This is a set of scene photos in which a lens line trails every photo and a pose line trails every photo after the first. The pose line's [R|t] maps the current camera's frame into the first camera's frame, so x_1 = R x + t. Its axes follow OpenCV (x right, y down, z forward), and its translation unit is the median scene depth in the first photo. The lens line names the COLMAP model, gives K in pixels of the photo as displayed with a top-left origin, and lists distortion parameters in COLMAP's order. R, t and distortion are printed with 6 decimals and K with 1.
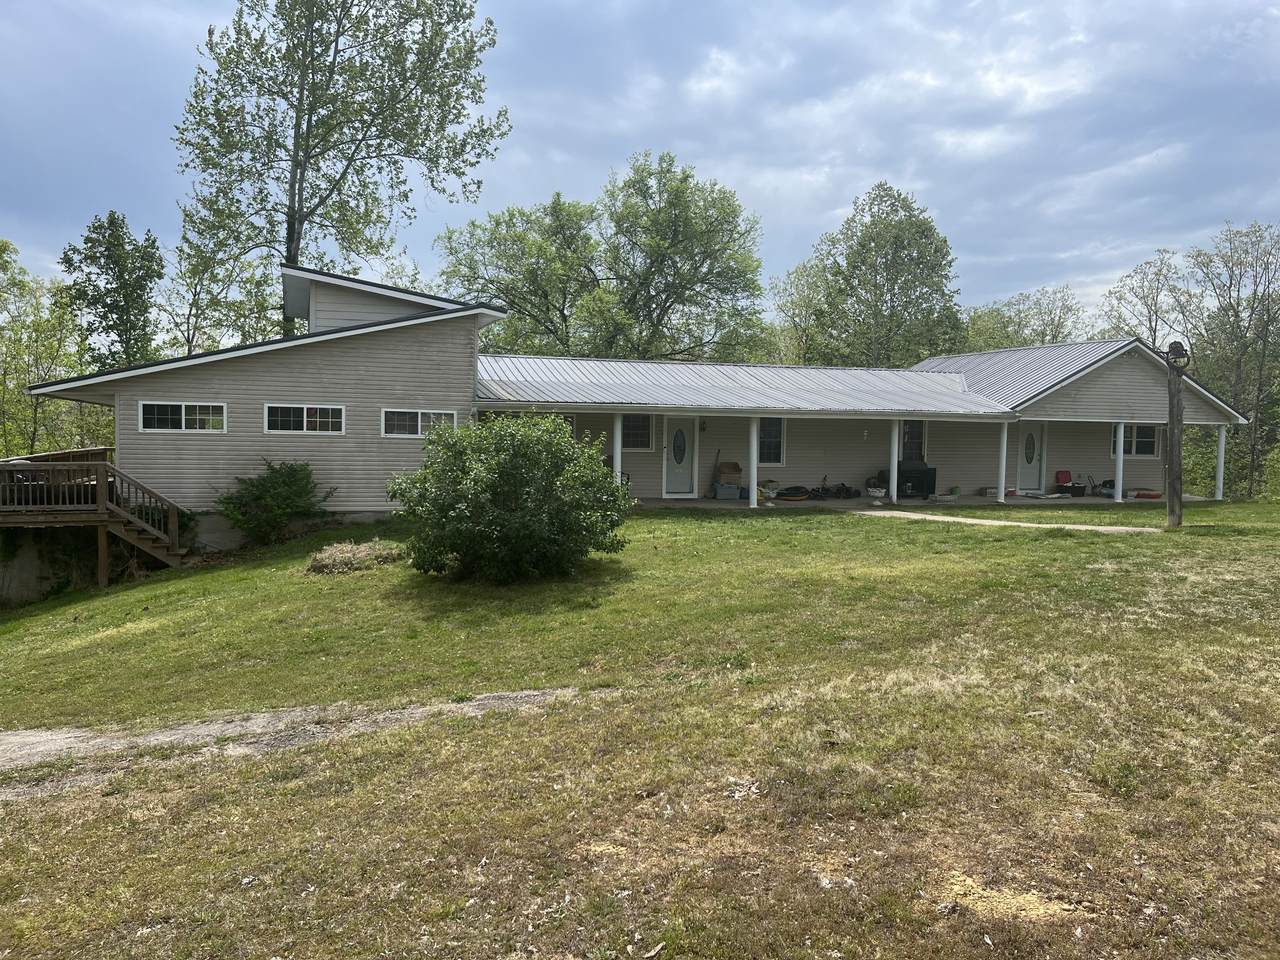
lens RADIAL K [[970.9, 0, 637.8], [0, 970.9, 482.9], [0, 0, 1]] dist [0.007240, -0.004299]
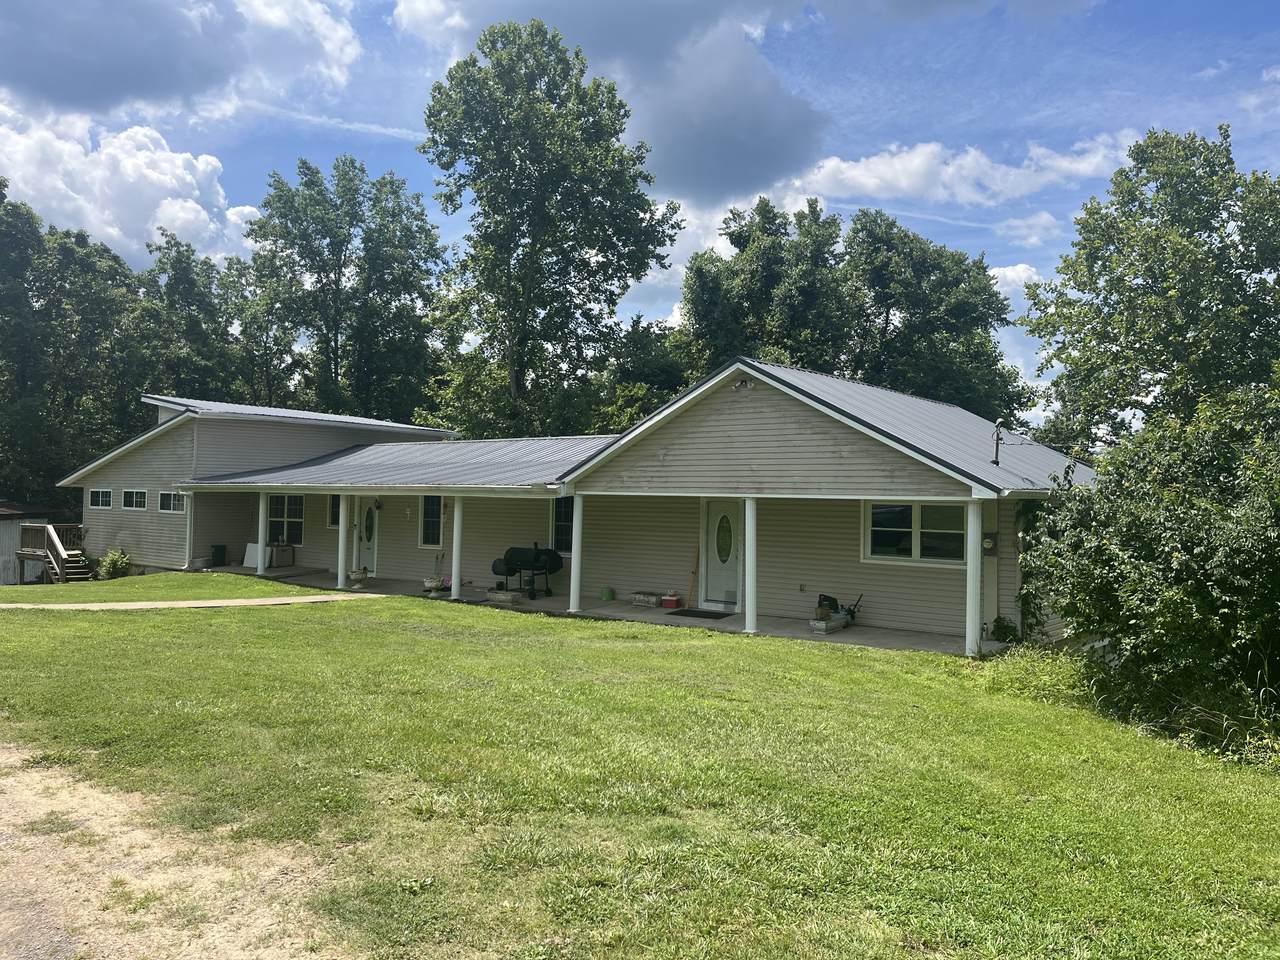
lens RADIAL K [[970.9, 0, 642.8], [0, 970.9, 484.0], [0, 0, 1]] dist [0.007240, -0.004299]
pose [[0.509610, -0.021313, -0.860141, 1.024367], [-0.055577, 0.996790, -0.057626, -0.034518], [0.858608, 0.077171, 0.506790, 0.678271]]
